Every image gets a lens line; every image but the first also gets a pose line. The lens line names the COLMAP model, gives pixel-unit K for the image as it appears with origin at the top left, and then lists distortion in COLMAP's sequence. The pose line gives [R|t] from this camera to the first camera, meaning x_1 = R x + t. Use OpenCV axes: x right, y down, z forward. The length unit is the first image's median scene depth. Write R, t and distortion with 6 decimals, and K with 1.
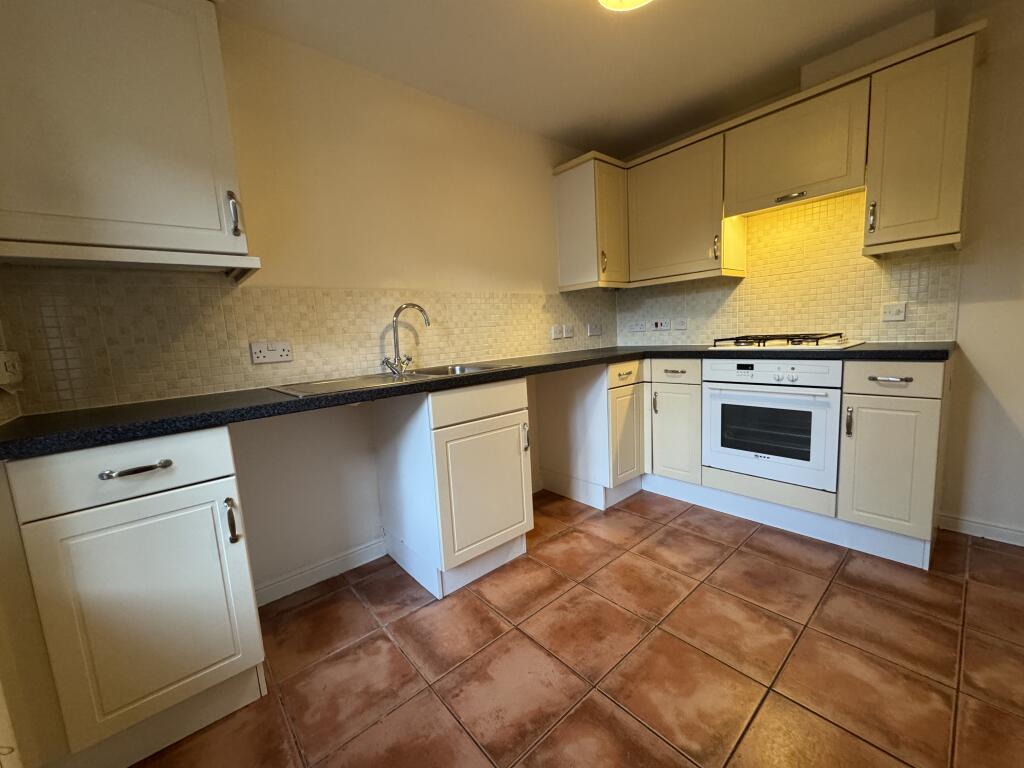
lens RADIAL K [[407.2, 0, 509.8], [0, 407.2, 386.3], [0, 0, 1]] dist [0.000020, -0.000066]
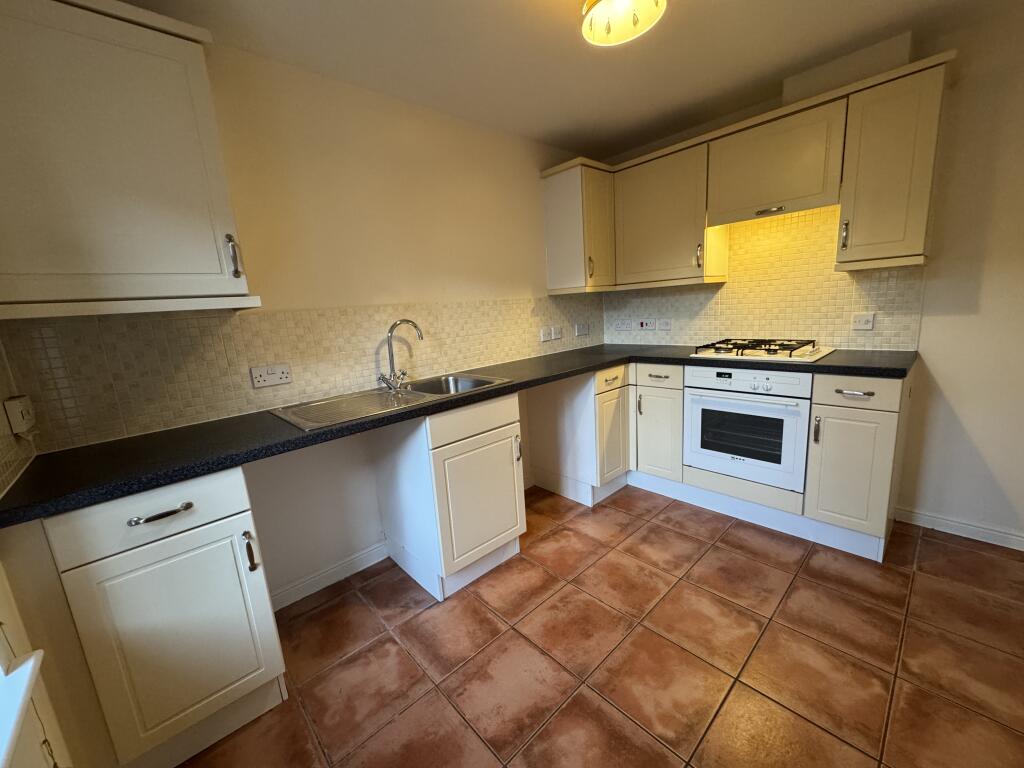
lens RADIAL K [[407.2, 0, 509.7], [0, 407.2, 387.0], [0, 0, 1]] dist [0.000020, -0.000066]
pose [[0.999453, -0.016329, 0.028758, -0.010930], [0.014518, 0.997965, 0.062084, -0.106801], [-0.029713, -0.061632, 0.997657, -0.047933]]
